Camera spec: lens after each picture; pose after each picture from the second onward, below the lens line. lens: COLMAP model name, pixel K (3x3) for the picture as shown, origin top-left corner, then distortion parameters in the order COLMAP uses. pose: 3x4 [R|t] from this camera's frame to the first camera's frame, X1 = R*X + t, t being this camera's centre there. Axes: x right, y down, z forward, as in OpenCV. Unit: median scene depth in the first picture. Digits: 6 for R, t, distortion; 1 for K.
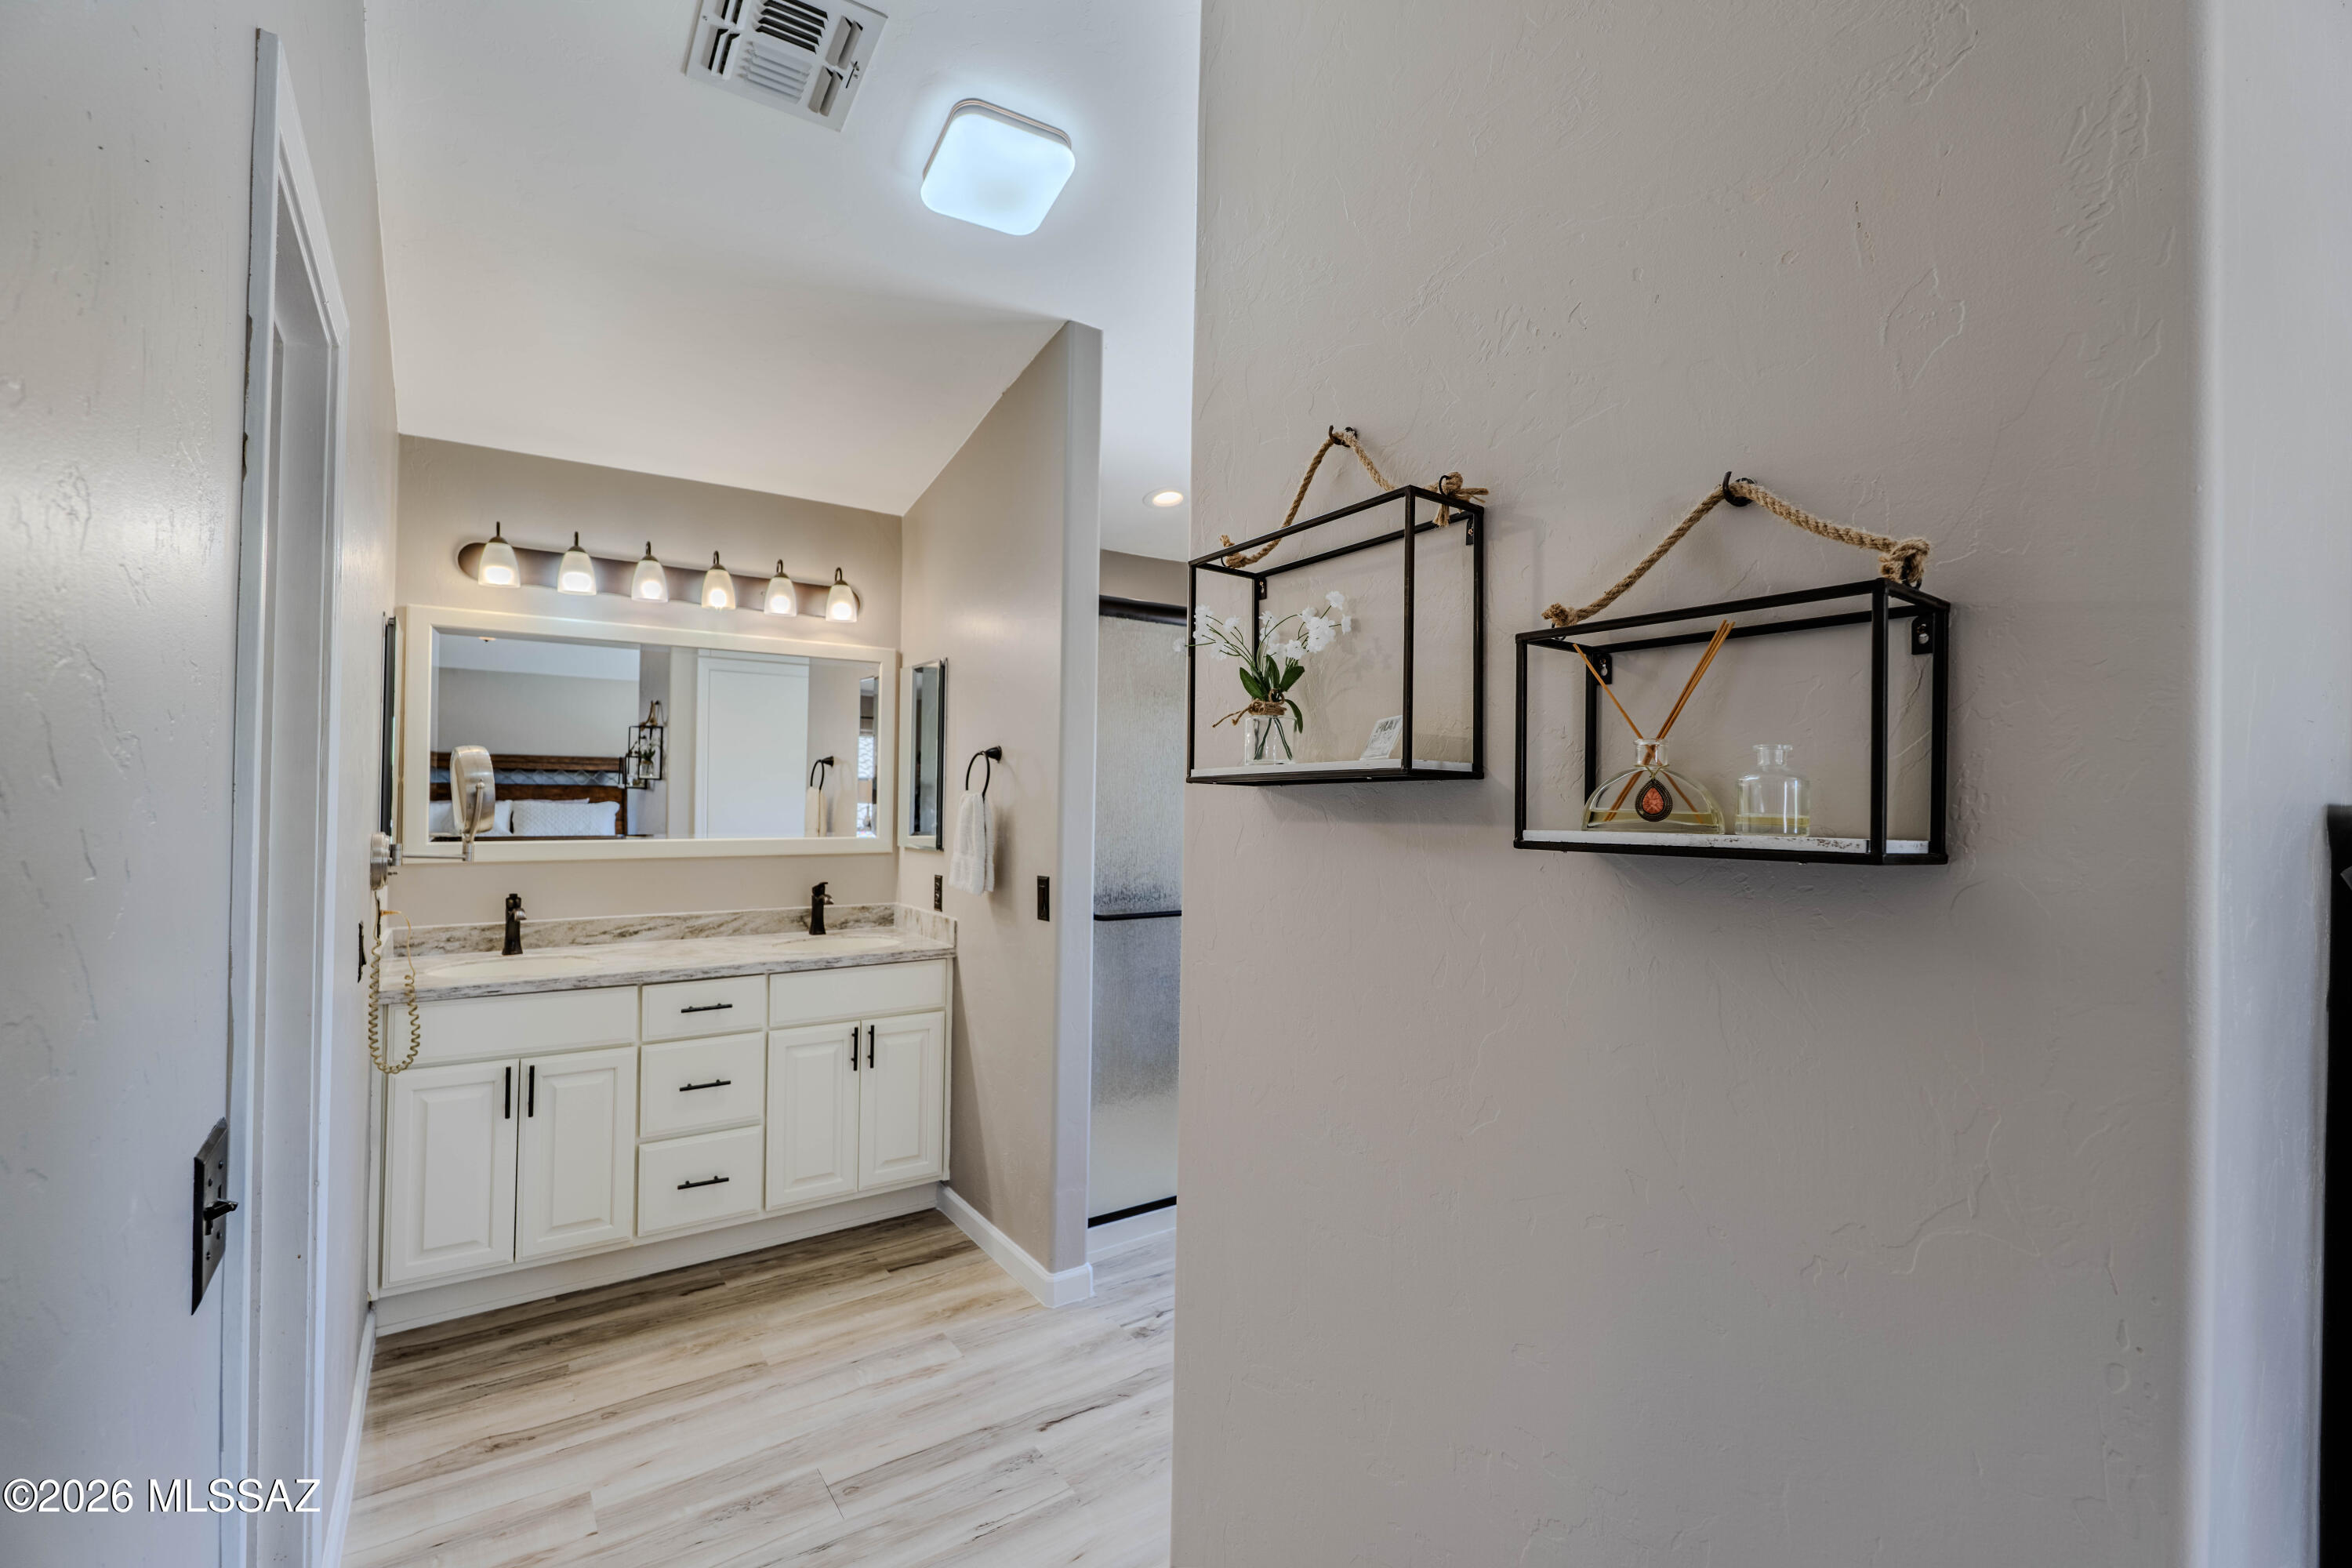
lens RADIAL K [[1020.1, 0, 1176.4], [0, 1020.1, 788.4], [0, 0, 1]] dist [-0.004369, -0.000612]
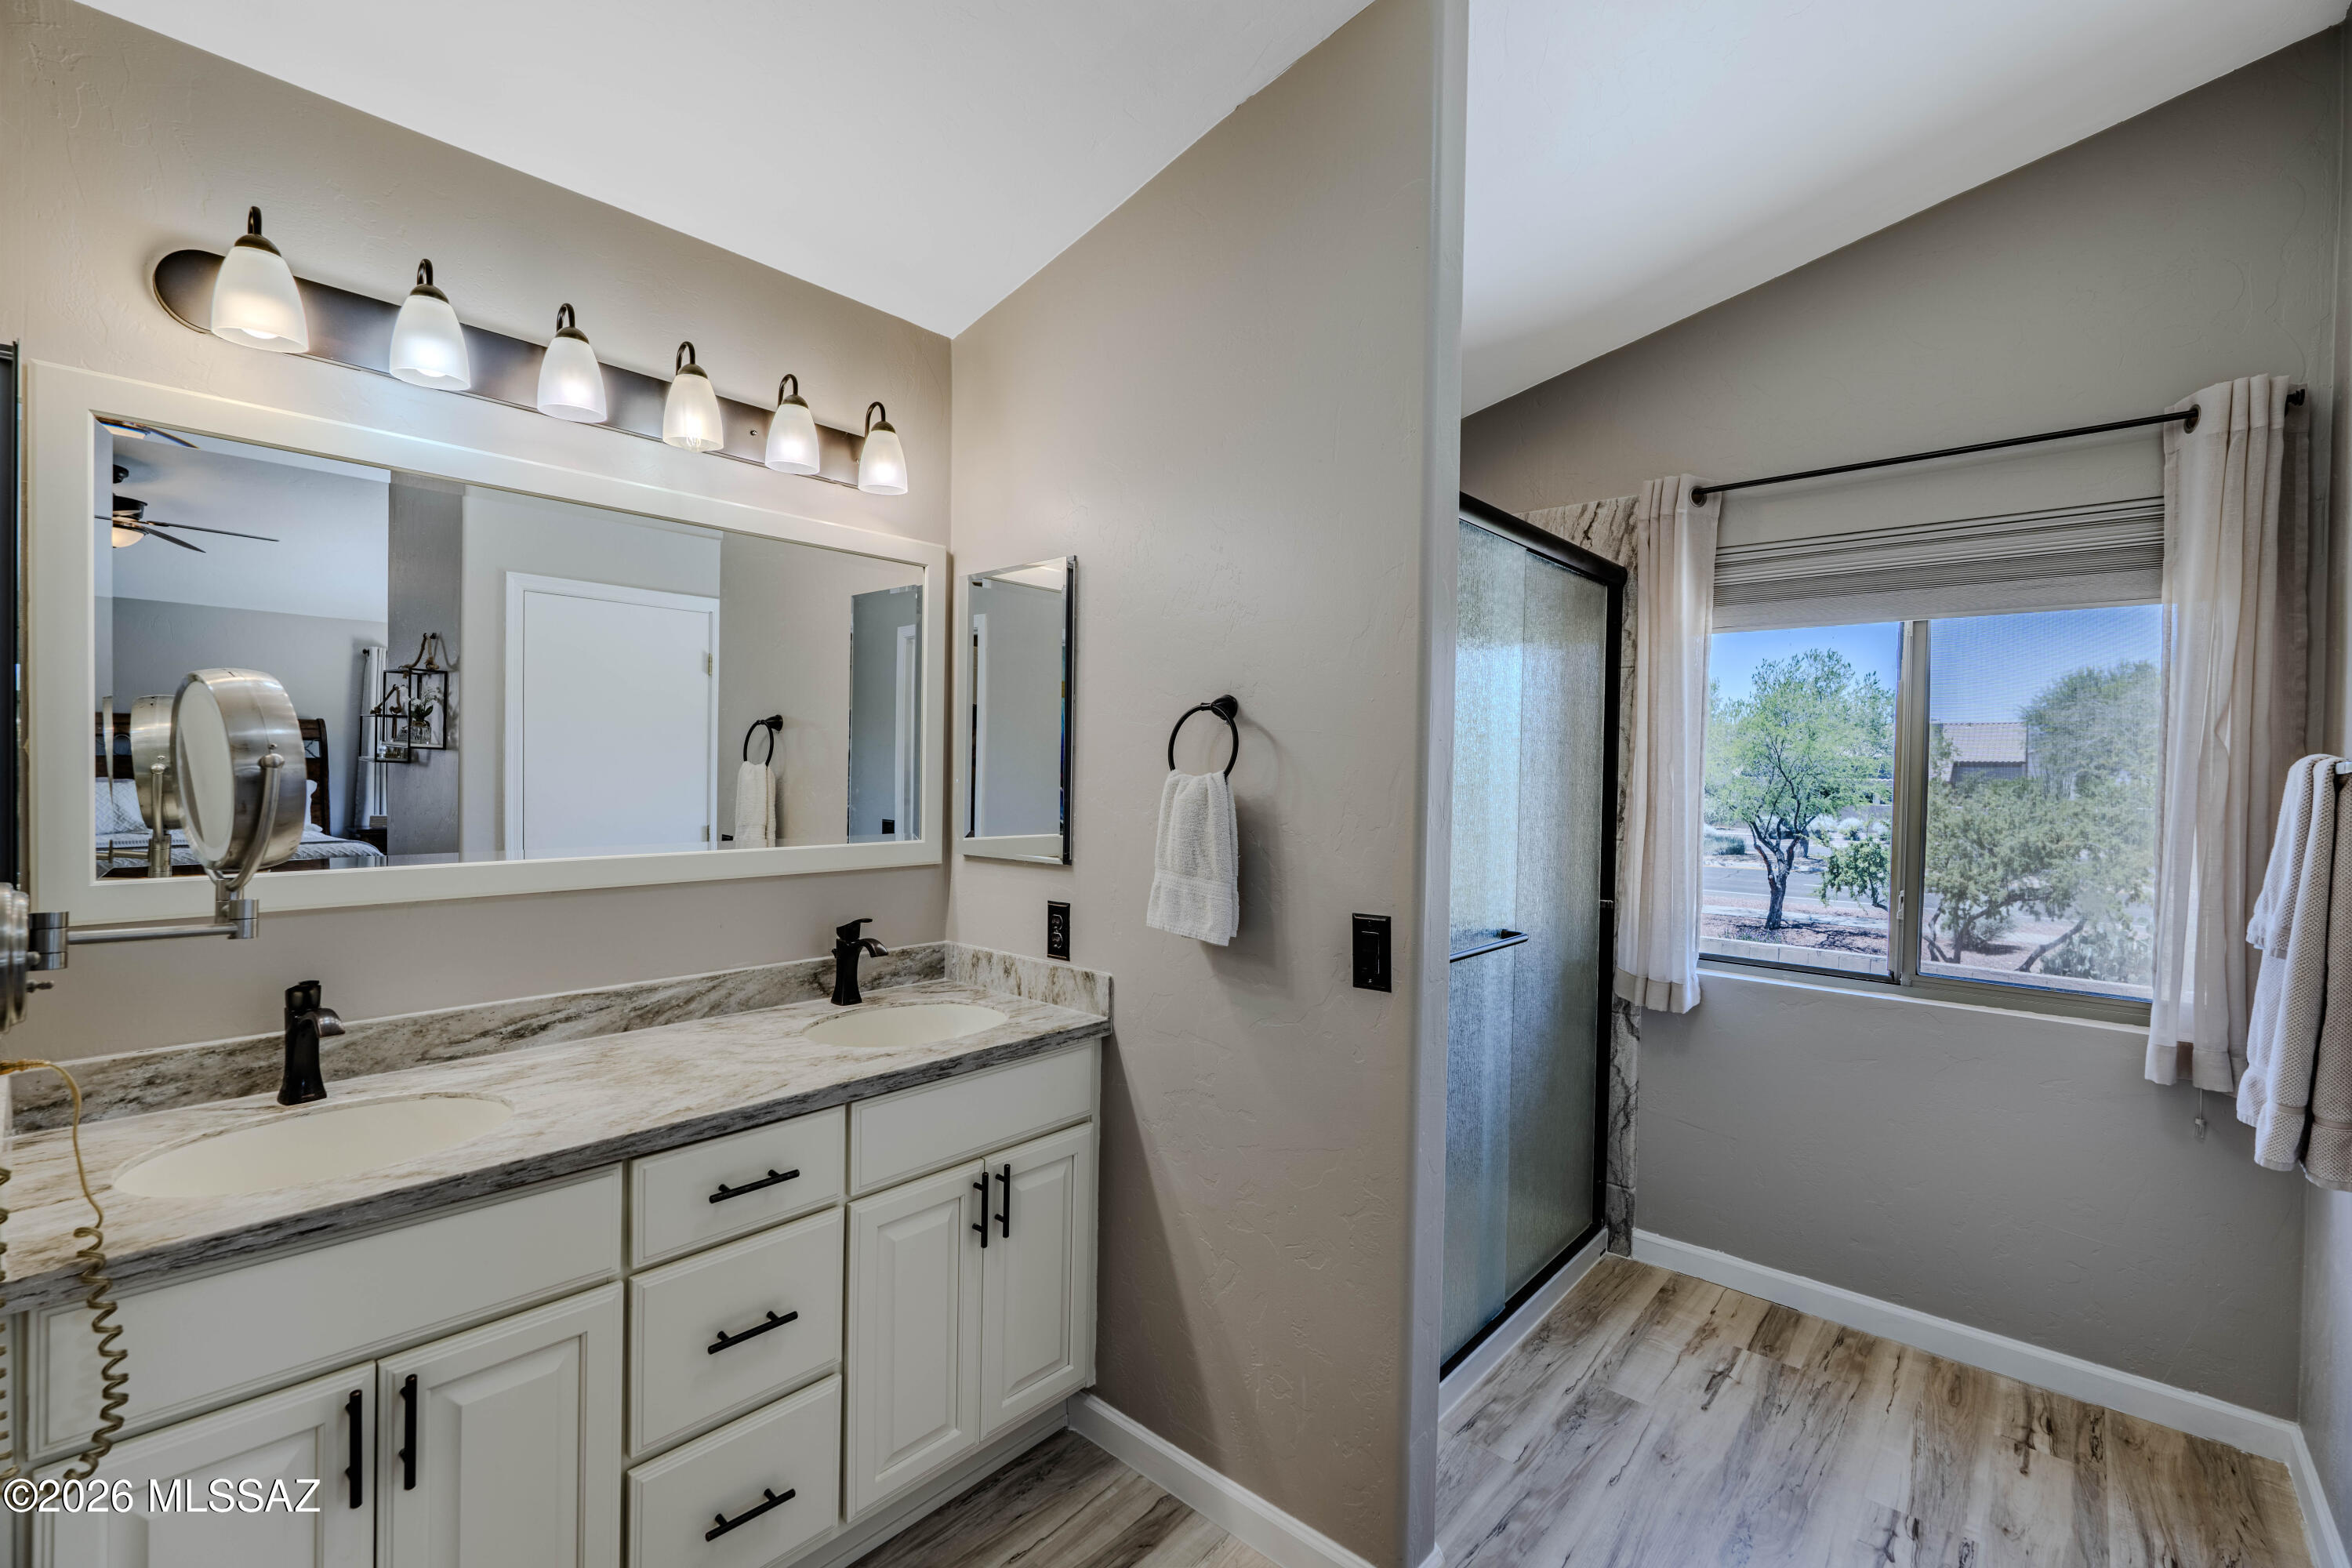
lens RADIAL K [[1020.1, 0, 1176.4], [0, 1020.1, 788.4], [0, 0, 1]] dist [-0.004369, -0.000612]
pose [[0.972443, -0.003241, 0.233120, -0.337773], [-0.002536, 0.999697, 0.024474, -0.001077], [-0.233128, -0.024391, 0.972140, 0.405271]]
